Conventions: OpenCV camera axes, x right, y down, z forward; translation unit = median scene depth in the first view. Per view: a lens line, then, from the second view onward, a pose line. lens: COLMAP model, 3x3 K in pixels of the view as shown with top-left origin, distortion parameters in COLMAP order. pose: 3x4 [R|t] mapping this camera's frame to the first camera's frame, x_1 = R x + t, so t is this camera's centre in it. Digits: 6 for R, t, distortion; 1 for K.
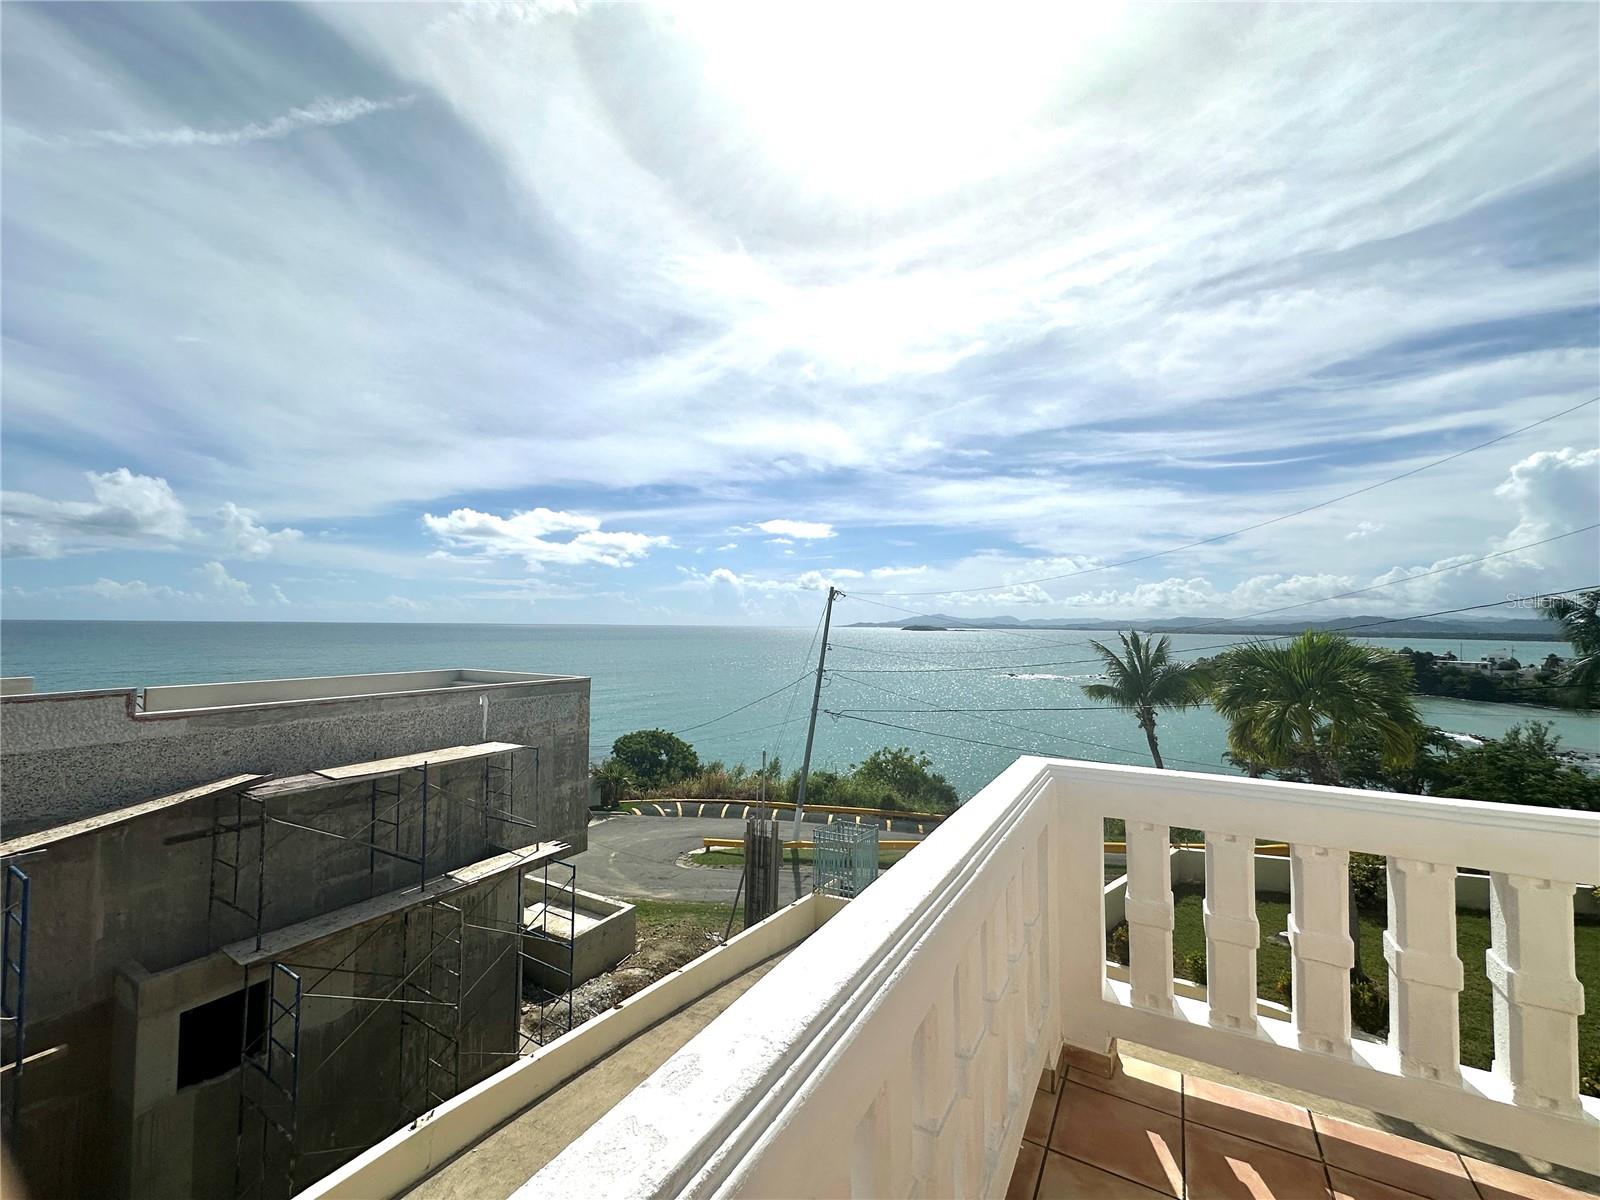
lens RADIAL K [[645.6, 0, 791.6], [0, 645.6, 600.7], [0, 0, 1]] dist [0.001641, 0.001807]
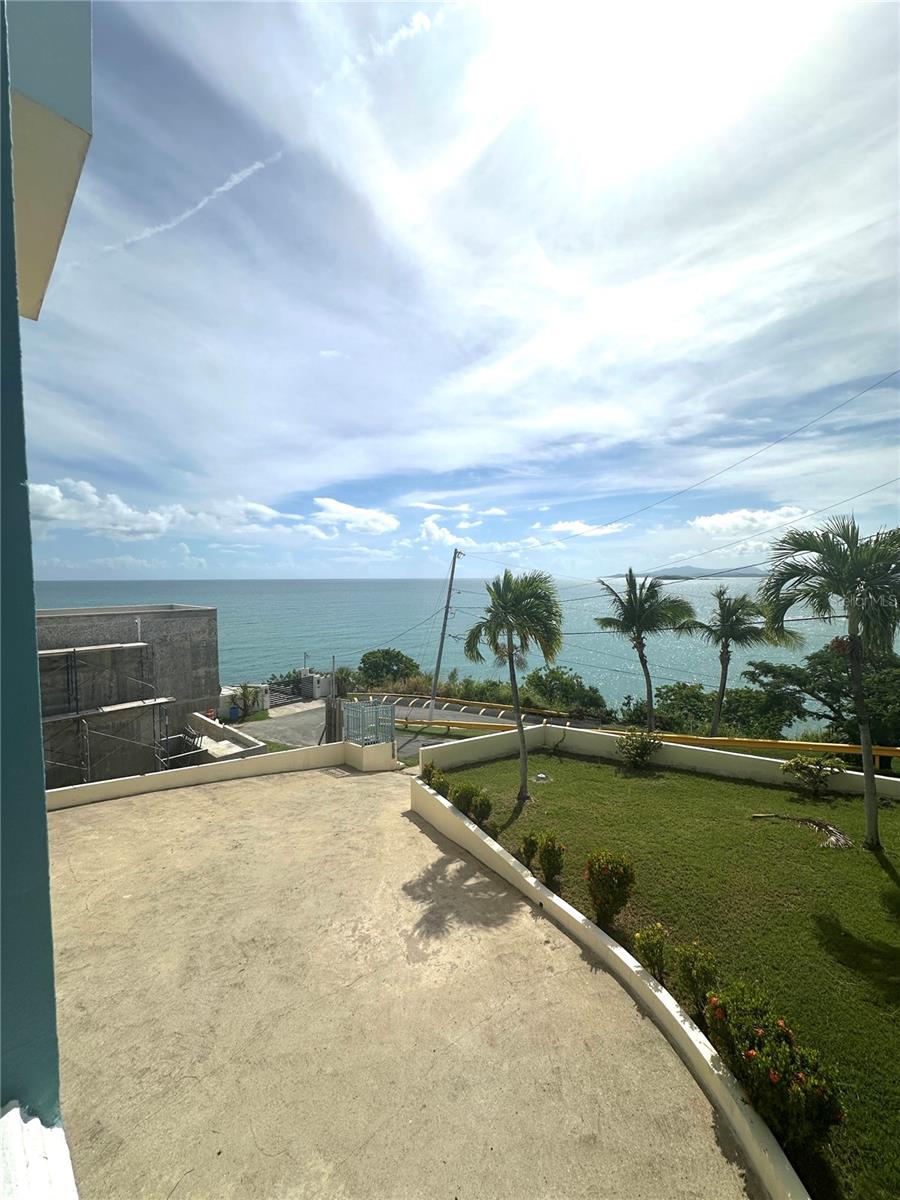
lens RADIAL K [[484.2, 0, 448.0], [0, 484.2, 602.0], [0, 0, 1]] dist [0.001641, 0.001807]
pose [[0.970366, -0.001823, -0.241632, 0.311754], [0.023135, 0.996079, 0.085393, 0.004179], [0.240529, -0.088452, 0.966603, -0.043047]]
